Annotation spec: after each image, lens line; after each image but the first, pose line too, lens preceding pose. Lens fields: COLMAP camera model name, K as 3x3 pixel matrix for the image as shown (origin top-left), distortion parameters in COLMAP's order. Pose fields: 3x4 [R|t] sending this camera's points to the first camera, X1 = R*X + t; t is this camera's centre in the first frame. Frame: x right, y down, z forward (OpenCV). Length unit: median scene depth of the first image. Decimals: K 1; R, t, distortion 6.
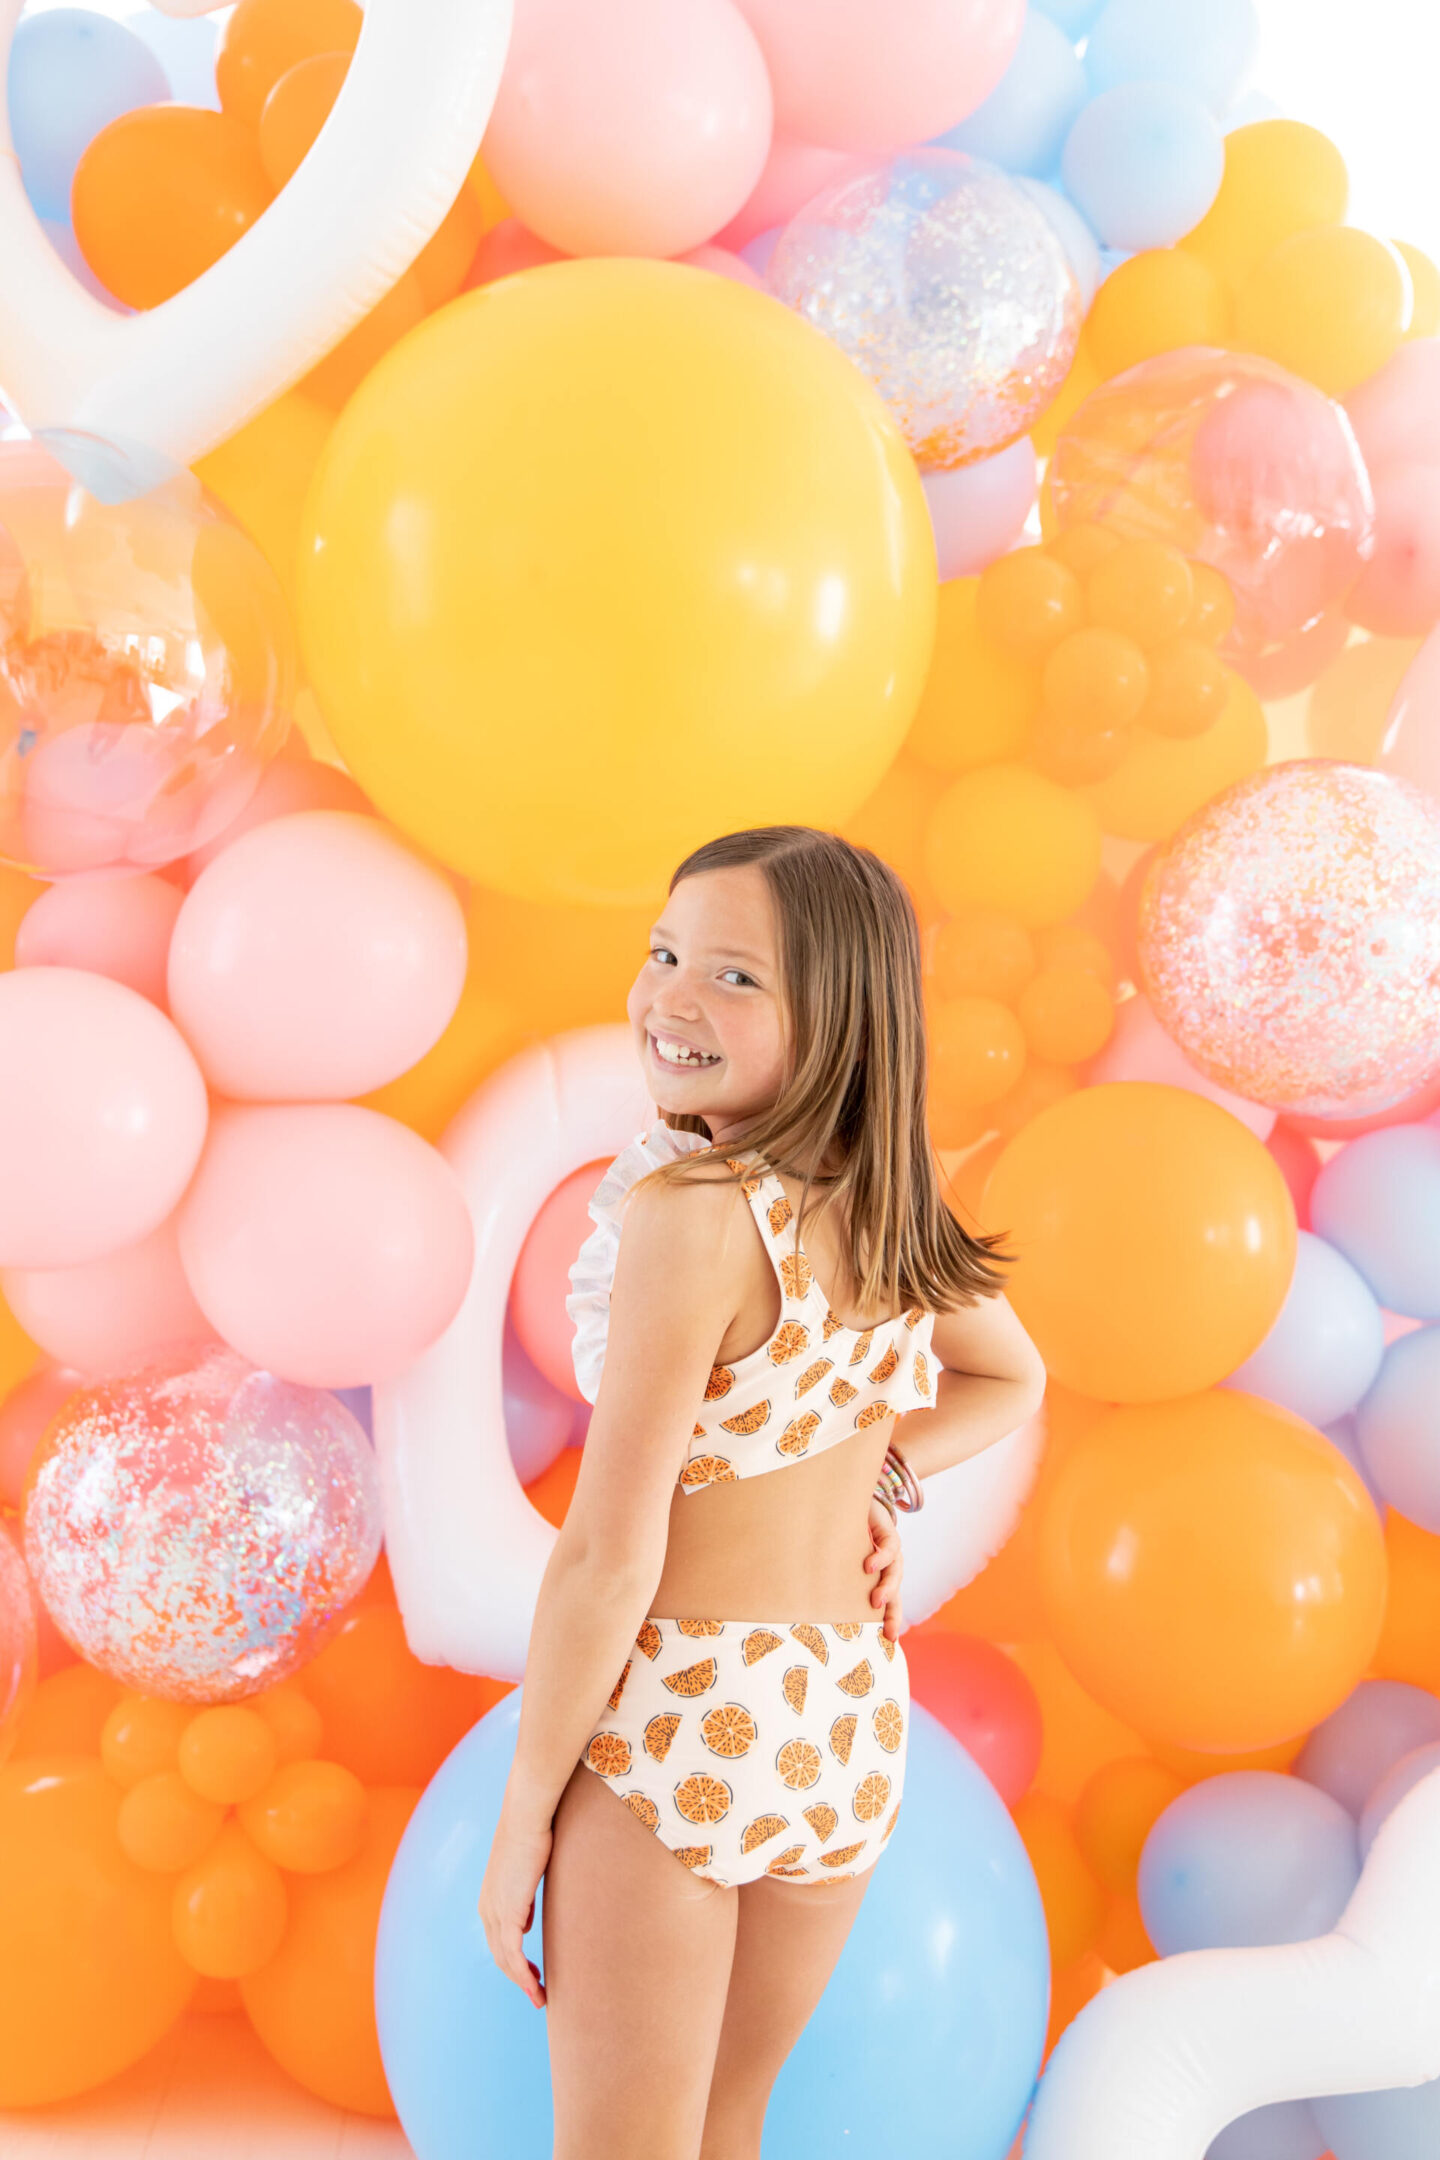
lens RADIAL K [[2457.4, 0, 721.1], [0, 2457.4, 1091.3], [0, 0, 1]] dist [0.004294, 0.008487]
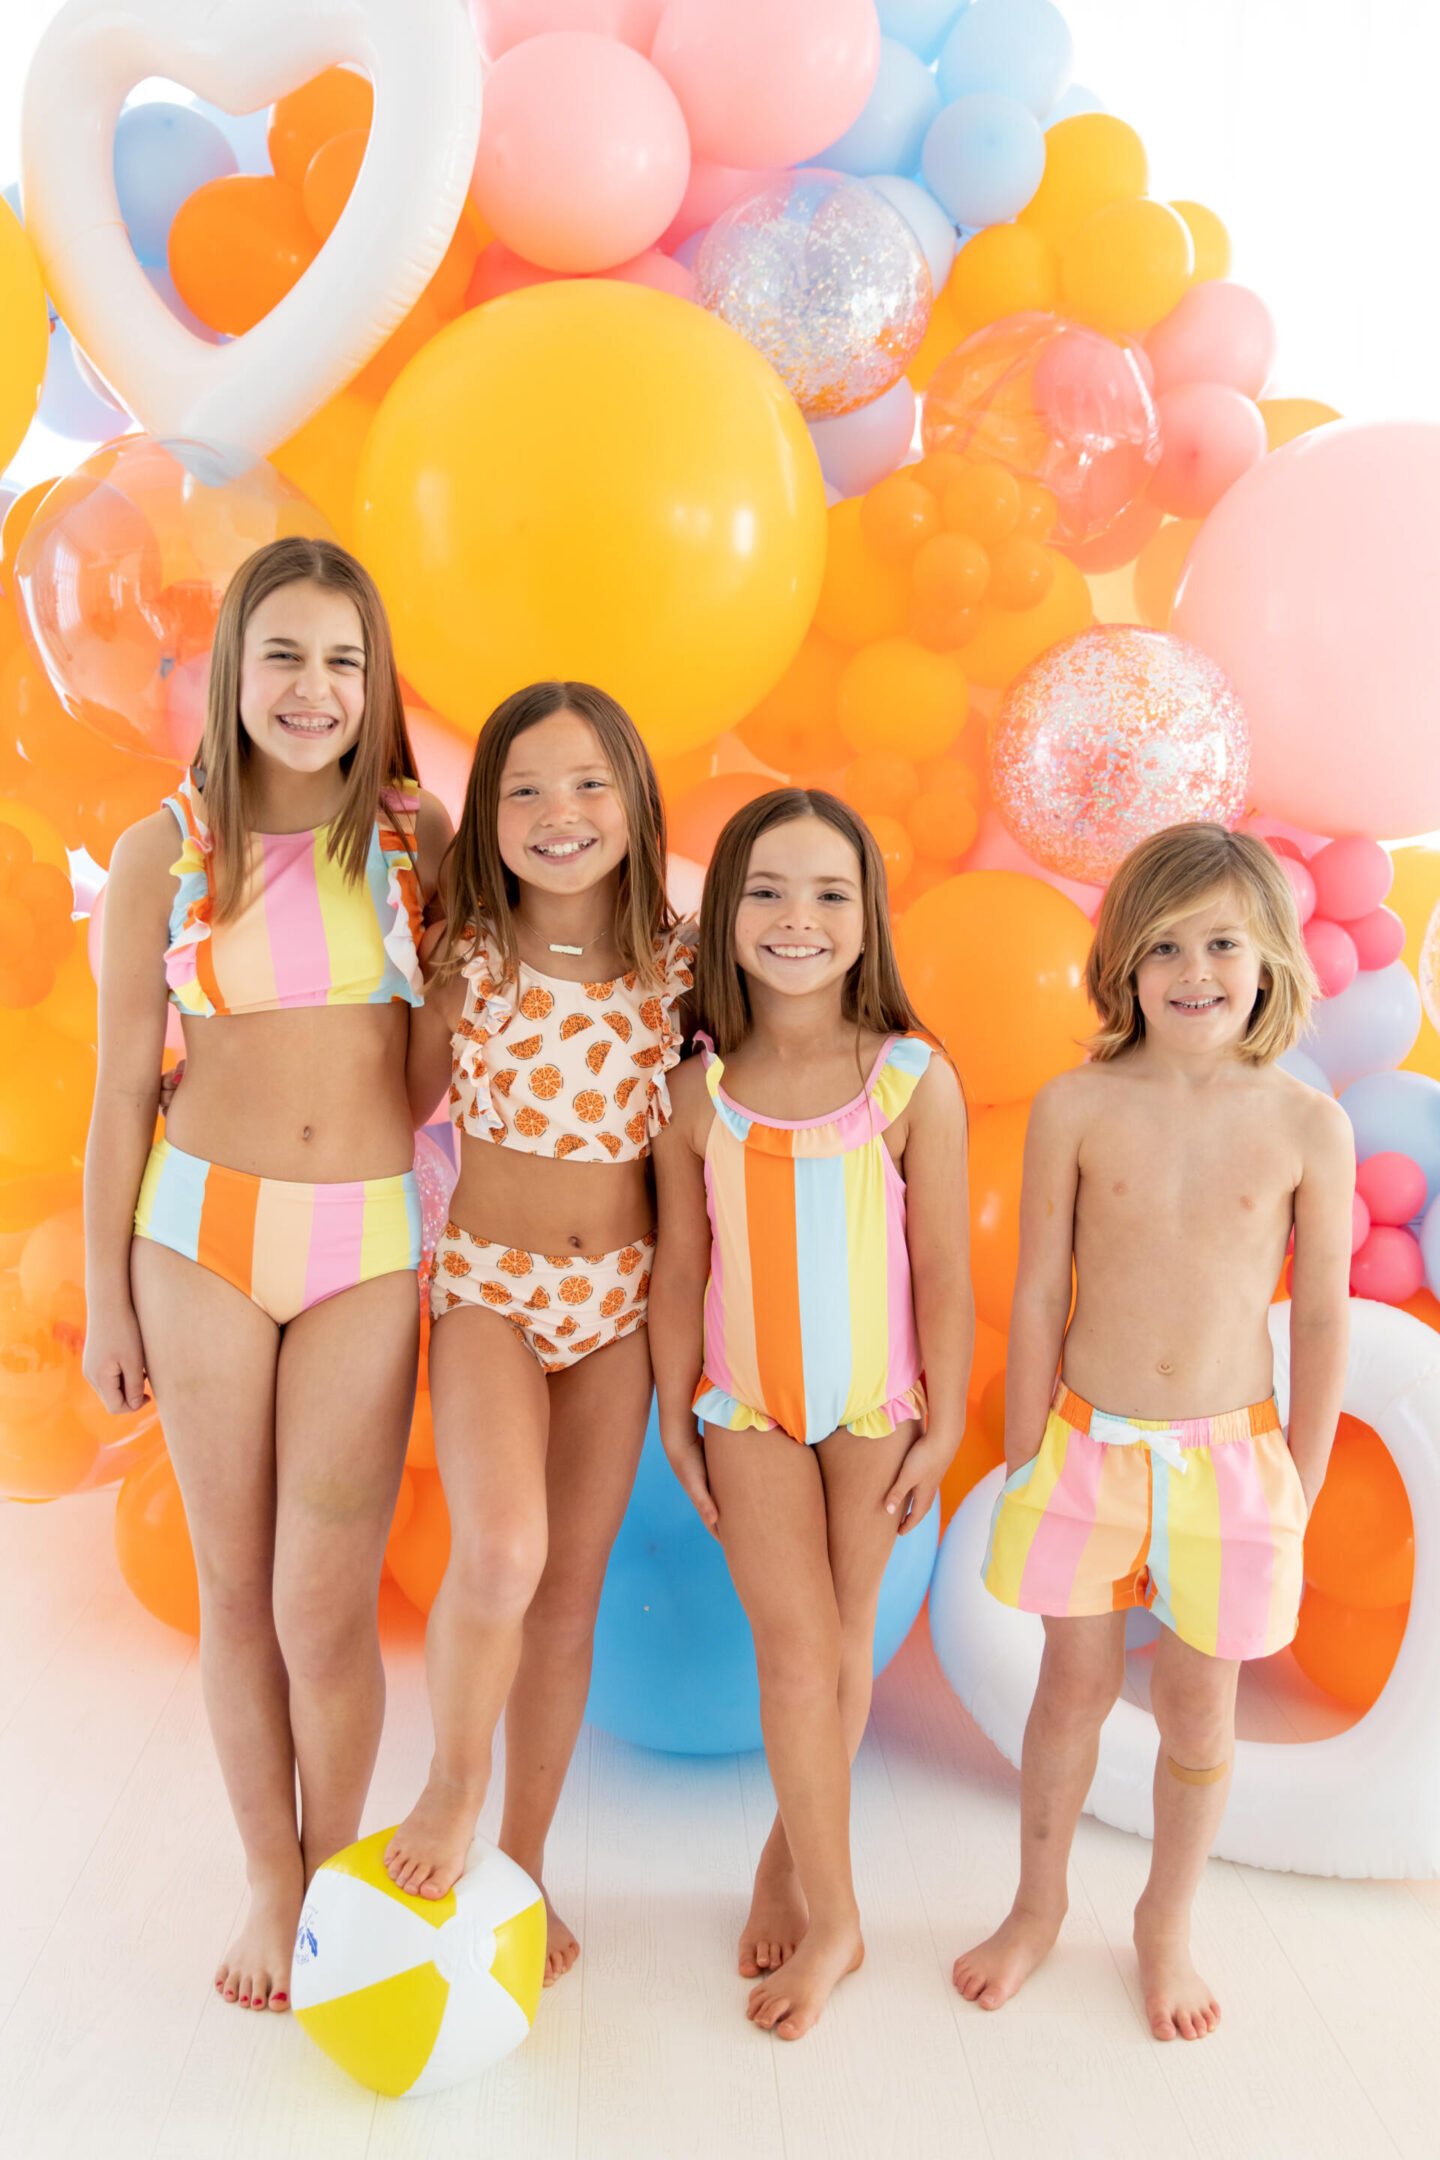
lens RADIAL K [[2138.7, 0, 720.0], [0, 2138.7, 1080.0], [0, 0, 1]] dist [-0.015574, 0.003092]
pose [[0.997834, -0.054731, -0.036487, 0.057516], [0.057764, 0.994441, 0.088042, -0.001756], [0.031465, -0.089959, 0.995448, -0.201018]]
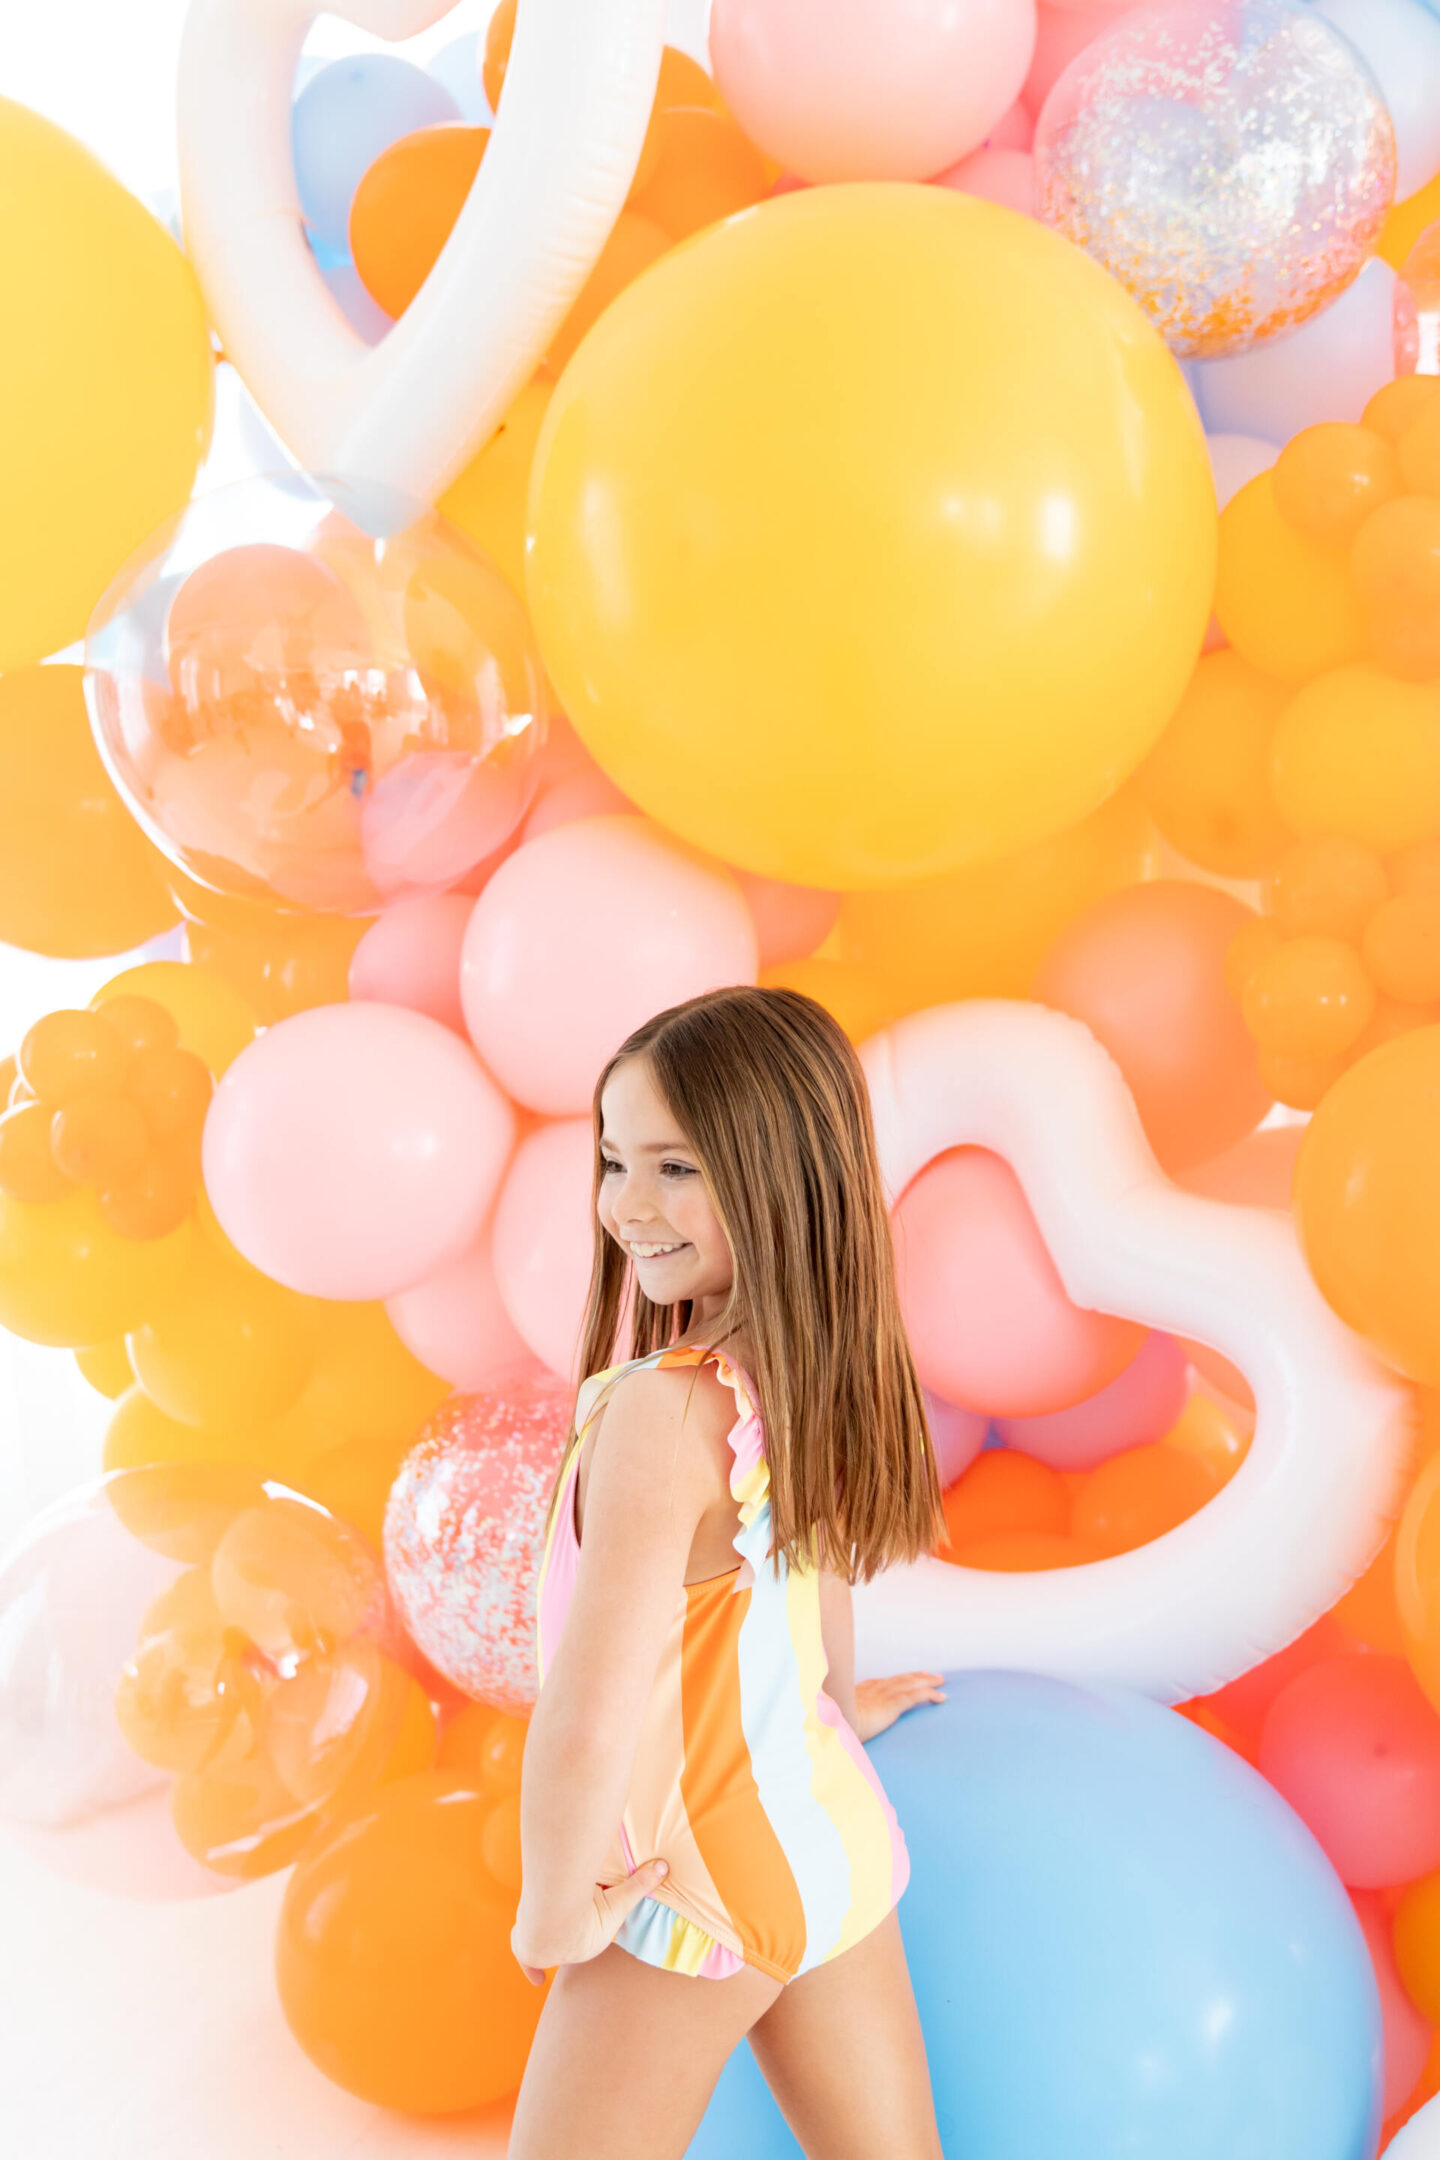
lens RADIAL K [[2457.4, 0, 721.1], [0, 2457.4, 1091.3], [0, 0, 1]] dist [0.004294, 0.008487]
pose [[0.929219, -0.081123, -0.360516, 0.237742], [0.088182, 0.996099, 0.003146, -0.003736], [0.358855, -0.034714, 0.932748, 0.105025]]
